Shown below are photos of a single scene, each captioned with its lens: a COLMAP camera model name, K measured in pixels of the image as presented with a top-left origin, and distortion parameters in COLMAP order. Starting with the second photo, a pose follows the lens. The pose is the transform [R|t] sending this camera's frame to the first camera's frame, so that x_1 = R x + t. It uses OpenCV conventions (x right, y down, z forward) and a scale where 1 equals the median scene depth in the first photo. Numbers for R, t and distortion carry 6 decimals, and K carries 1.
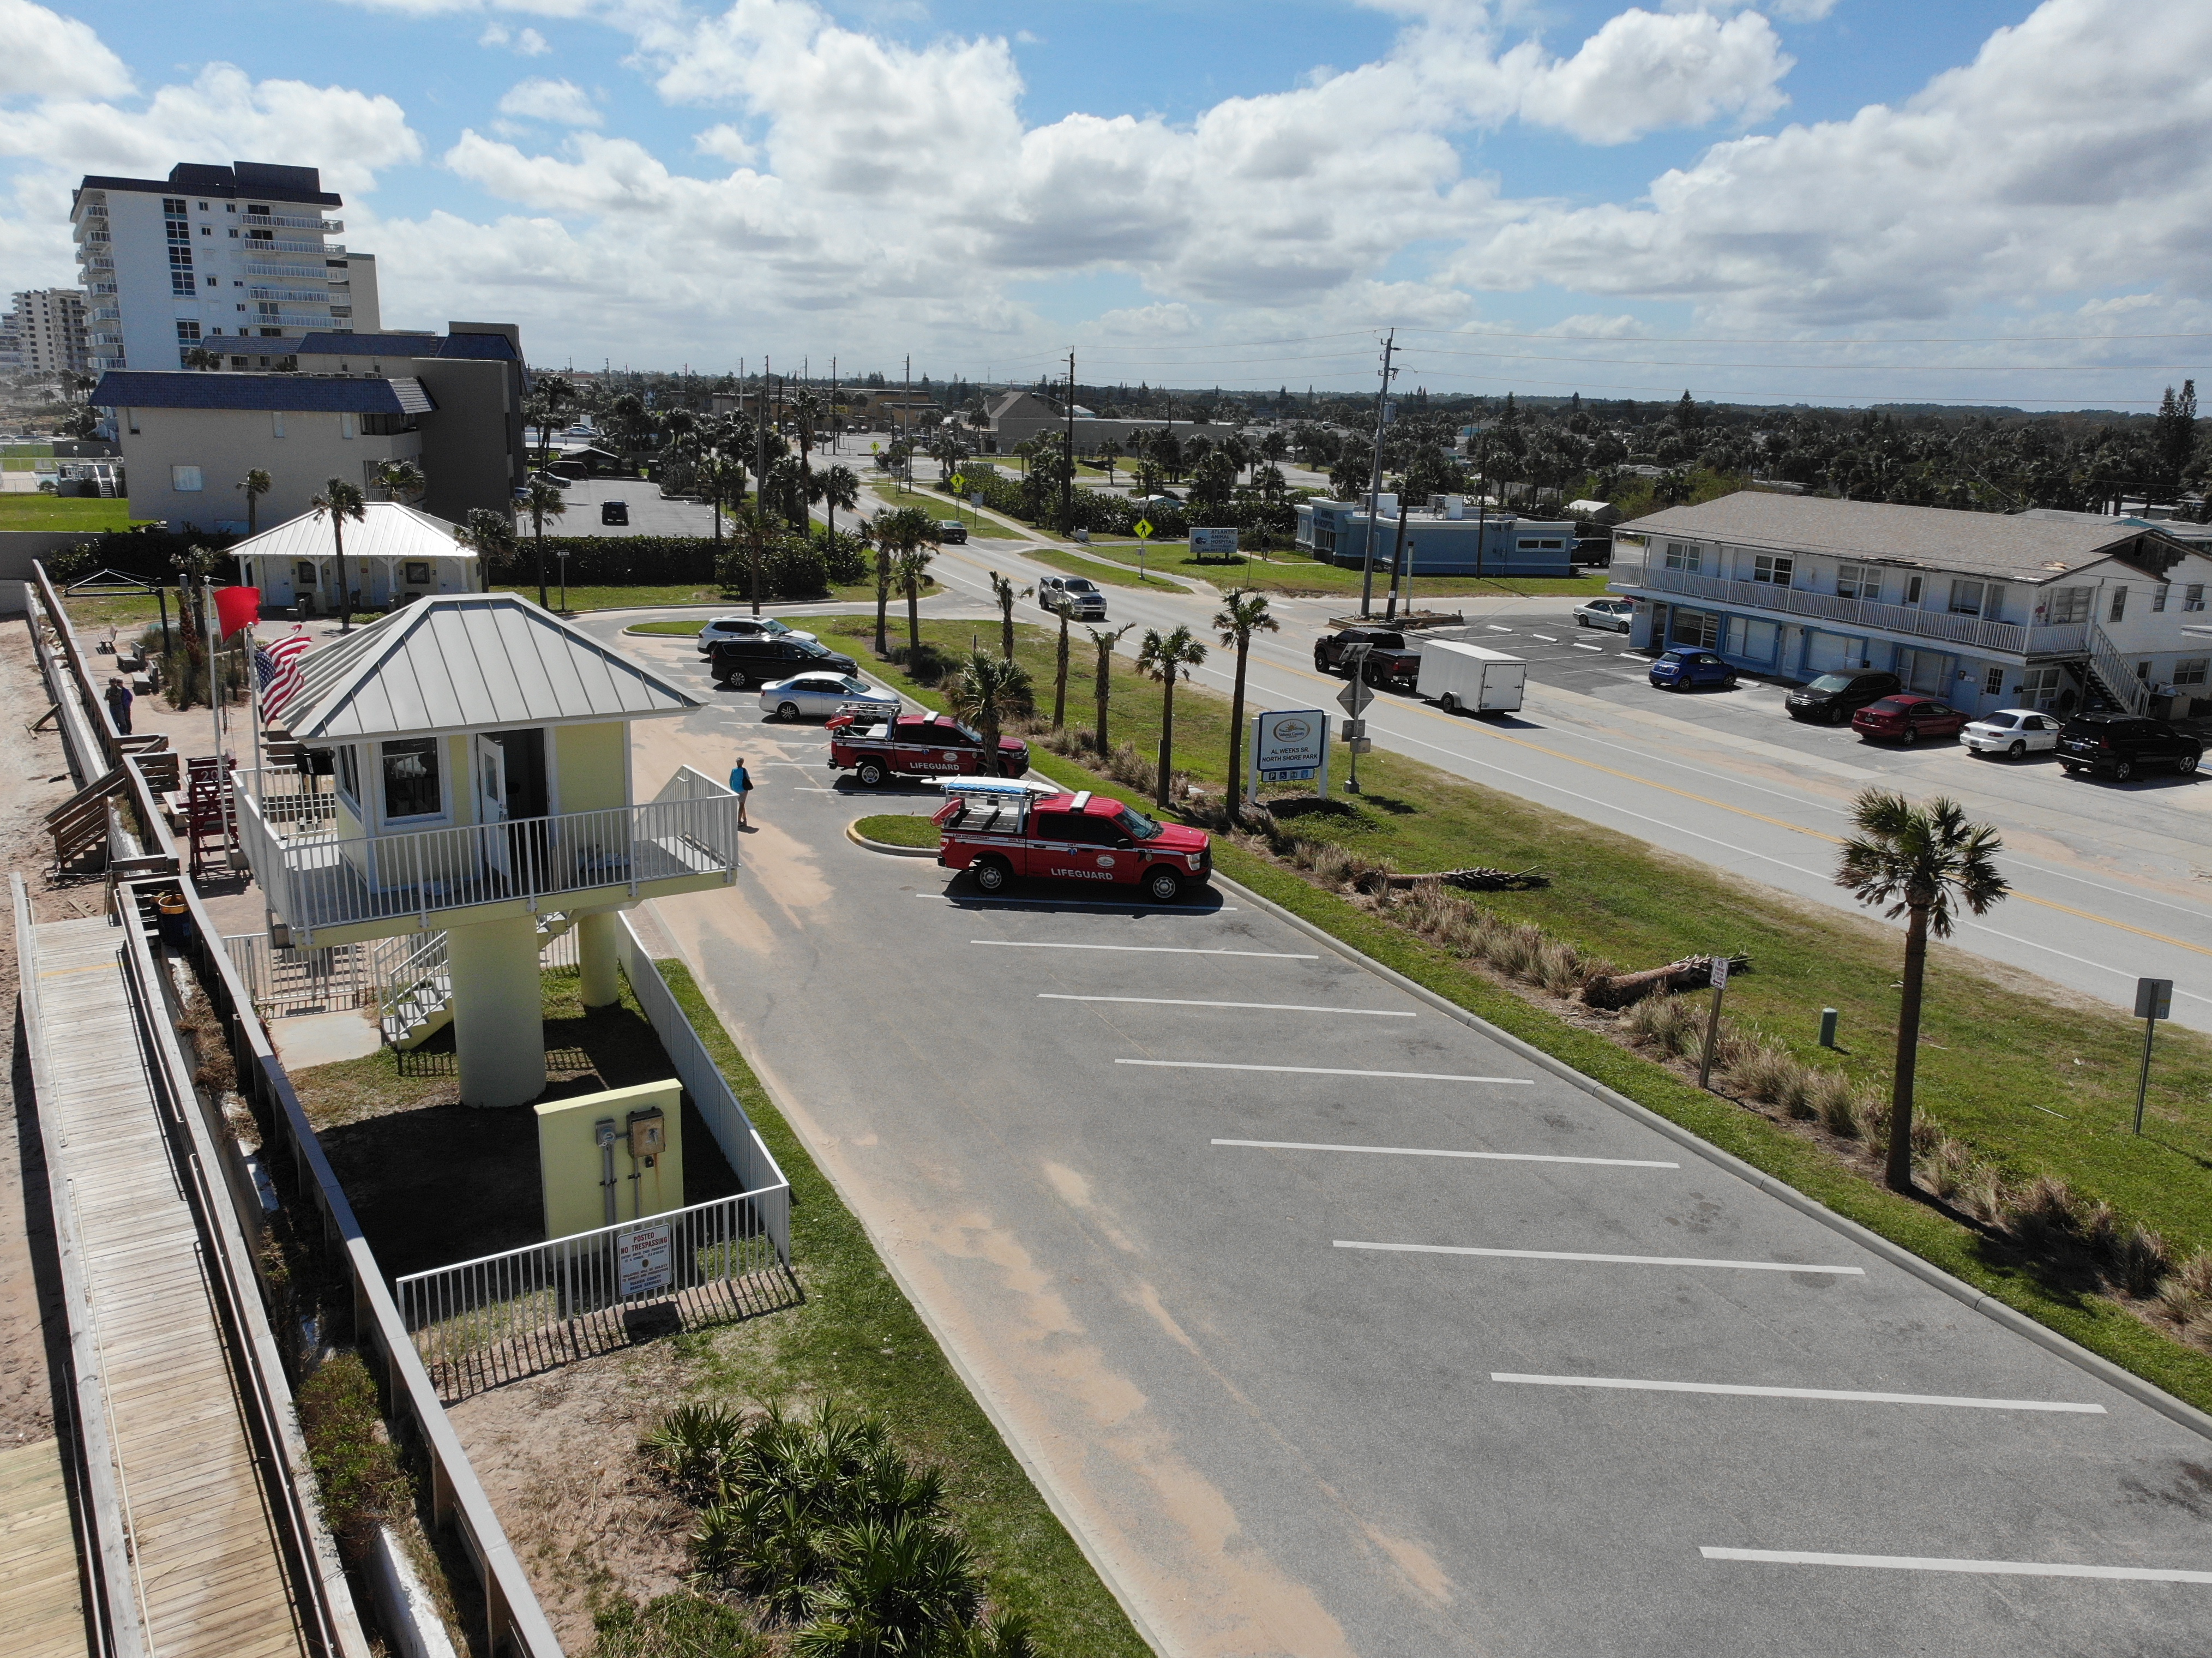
lens RADIAL K [[1648.2, 0, 1106.4], [0, 1648.2, 817.9], [0, 0, 1]] dist [0.003621, -0.004014]
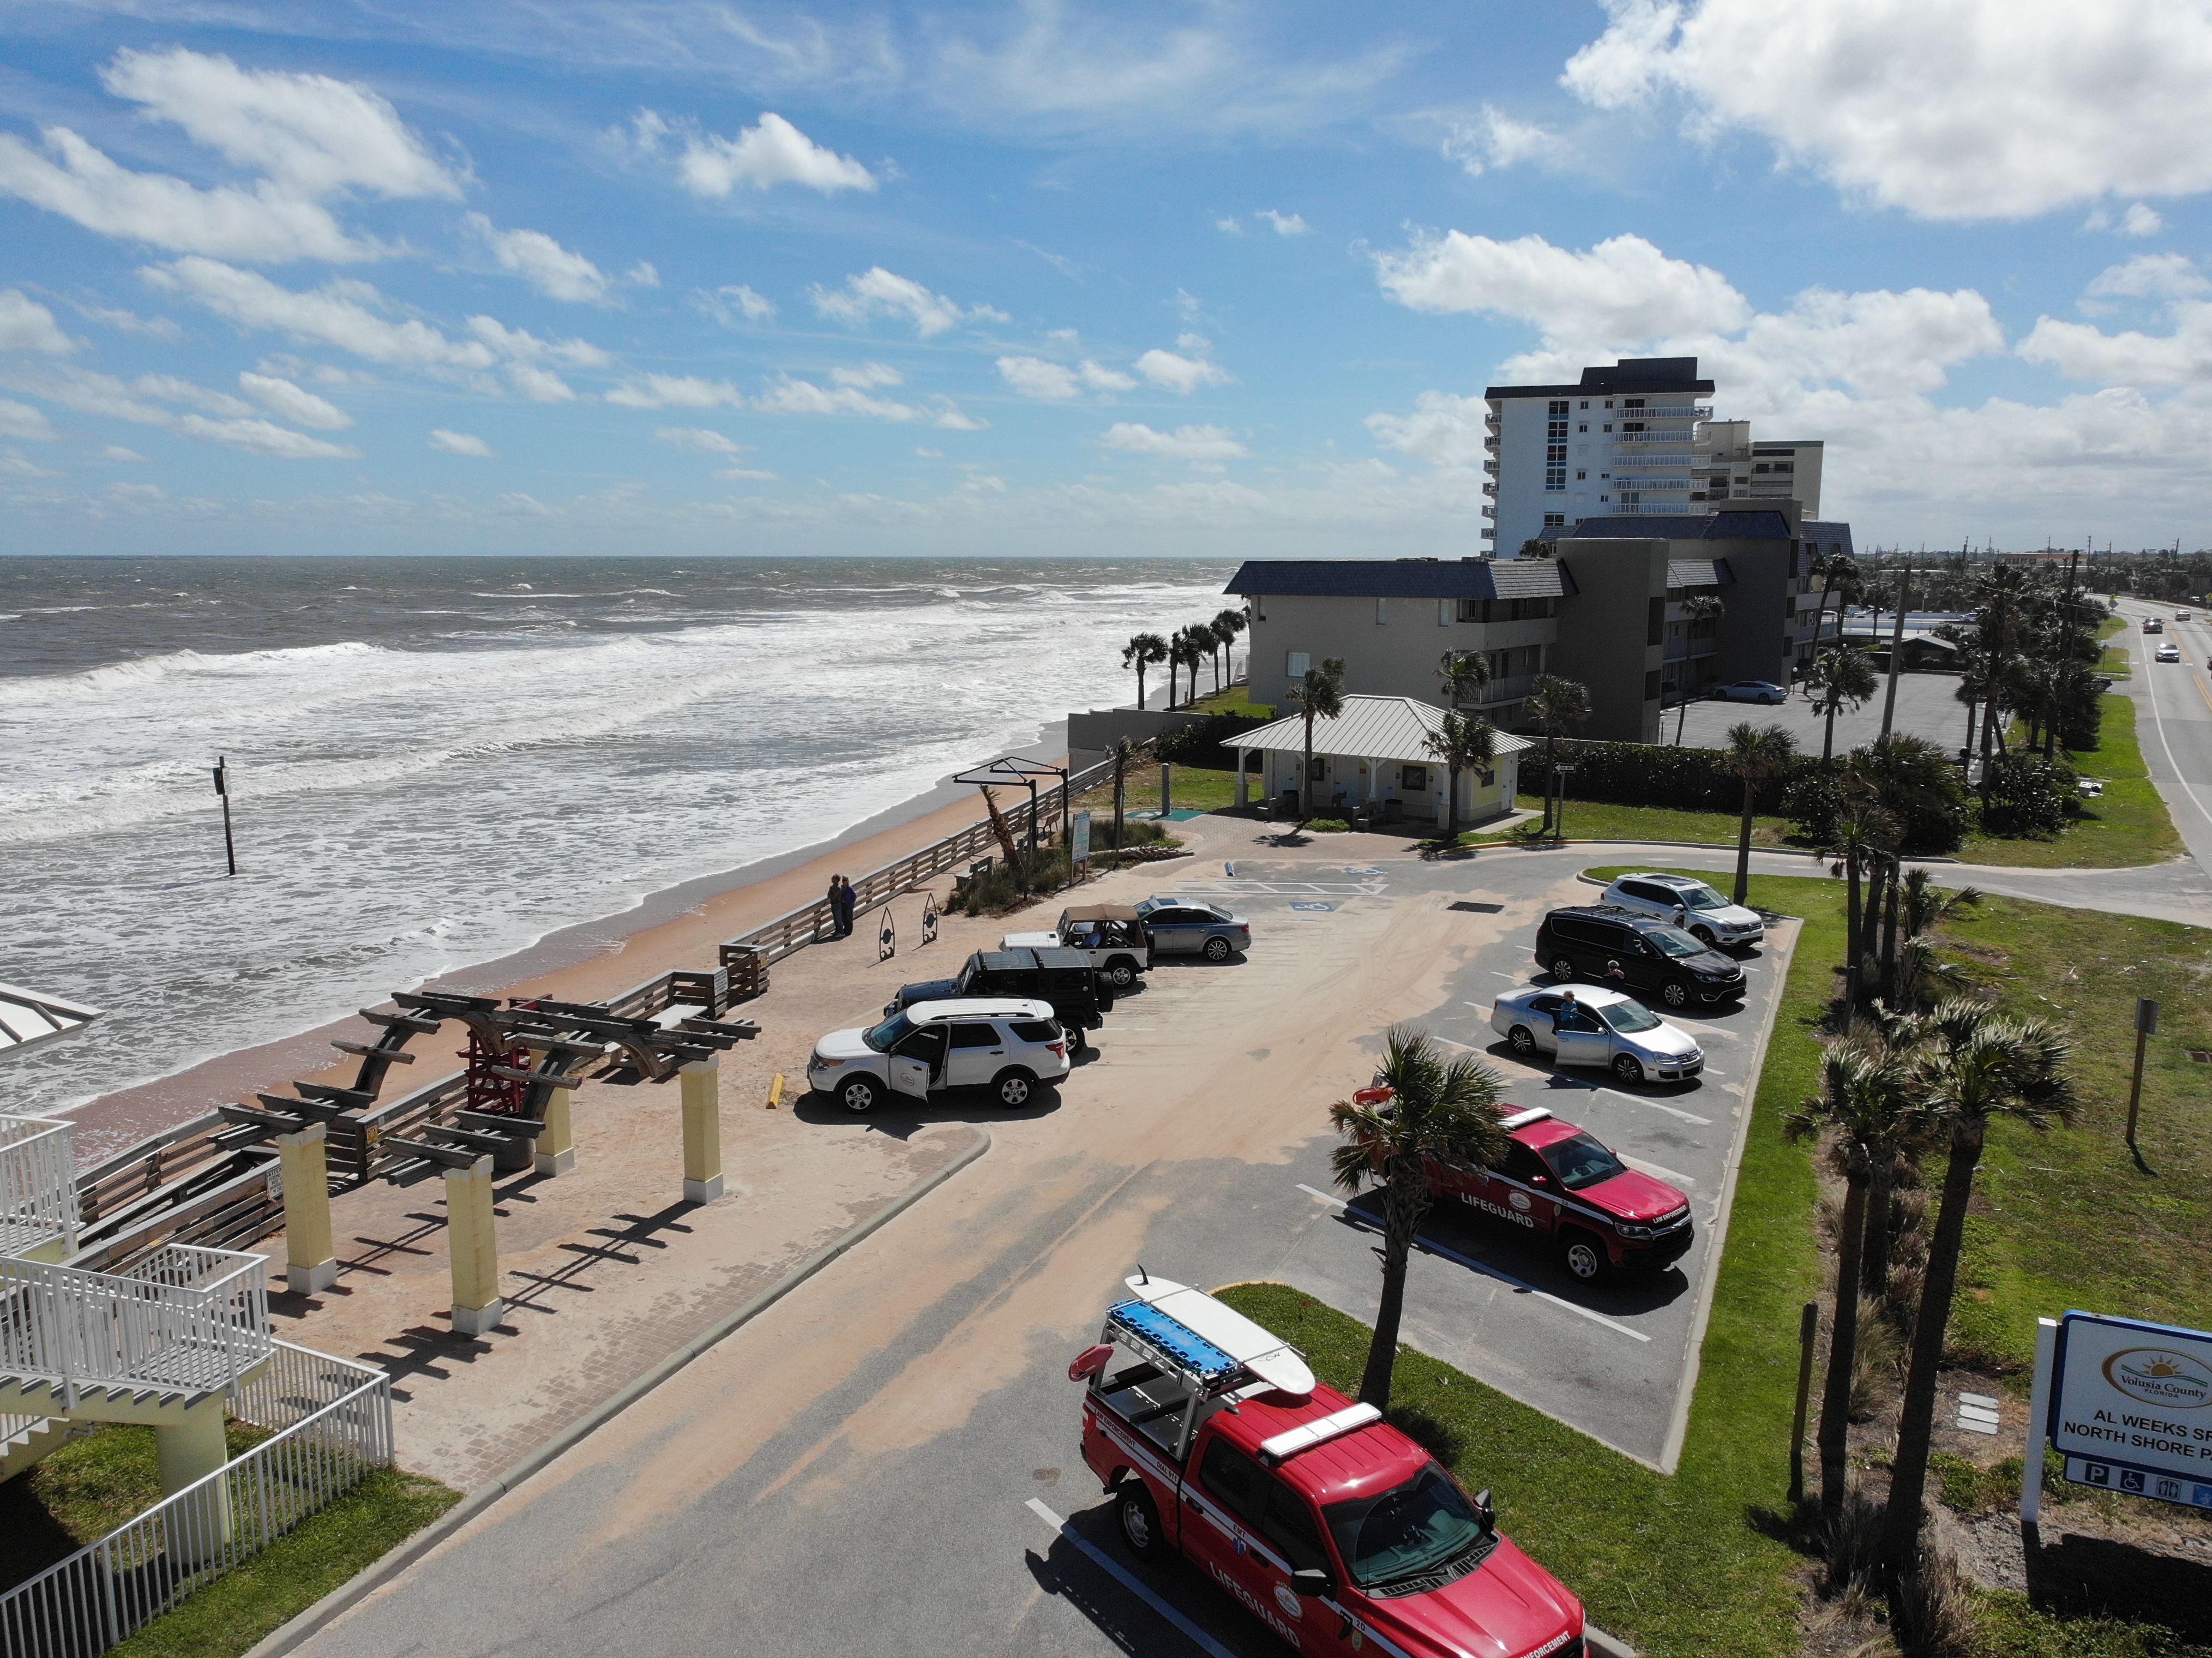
lens RADIAL K [[1648.2, 0, 1106.4], [0, 1648.2, 817.9], [0, 0, 1]] dist [0.003621, -0.004014]
pose [[0.658113, 0.092762, -0.747183, 0.122584], [-0.173483, 0.984361, -0.030596, -0.069172], [0.732660, 0.149759, 0.663914, 0.288565]]
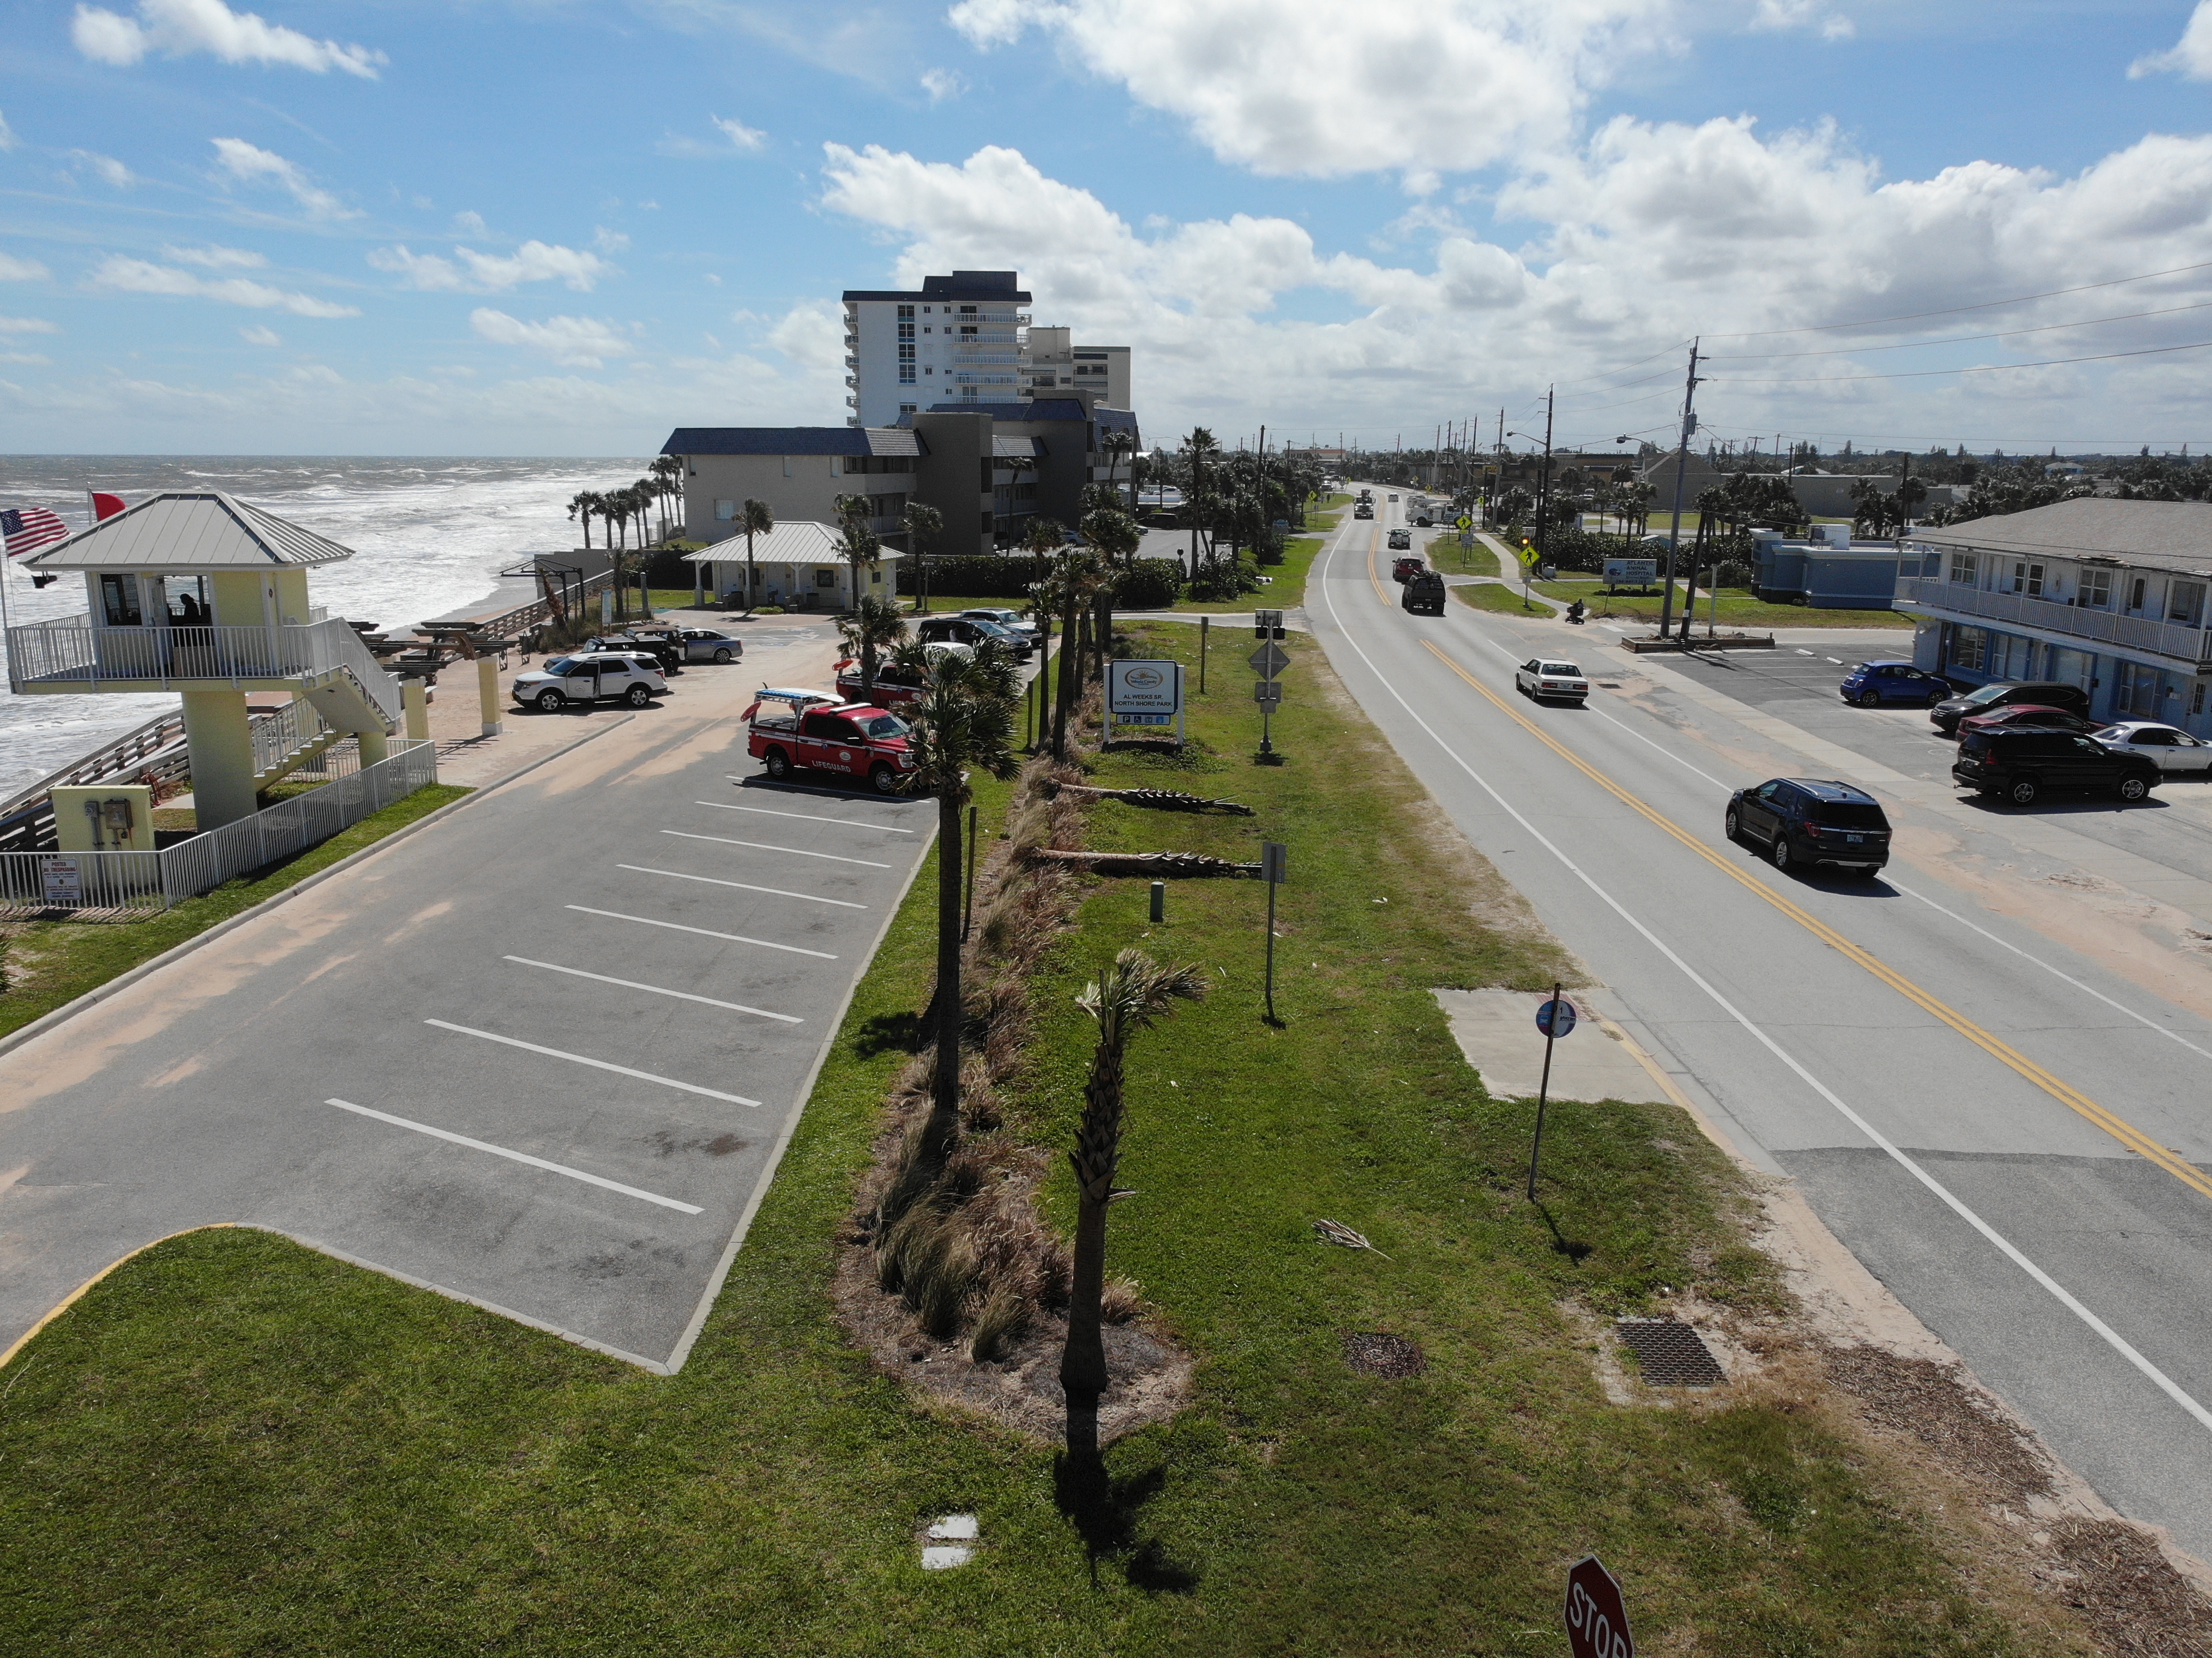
lens RADIAL K [[1648.2, 0, 1106.4], [0, 1648.2, 817.9], [0, 0, 1]] dist [0.003621, -0.004014]
pose [[0.889487, 0.073366, -0.451032, 0.319825], [-0.093952, 0.995302, -0.023387, 0.036503], [0.447197, 0.063177, 0.892201, 0.006660]]
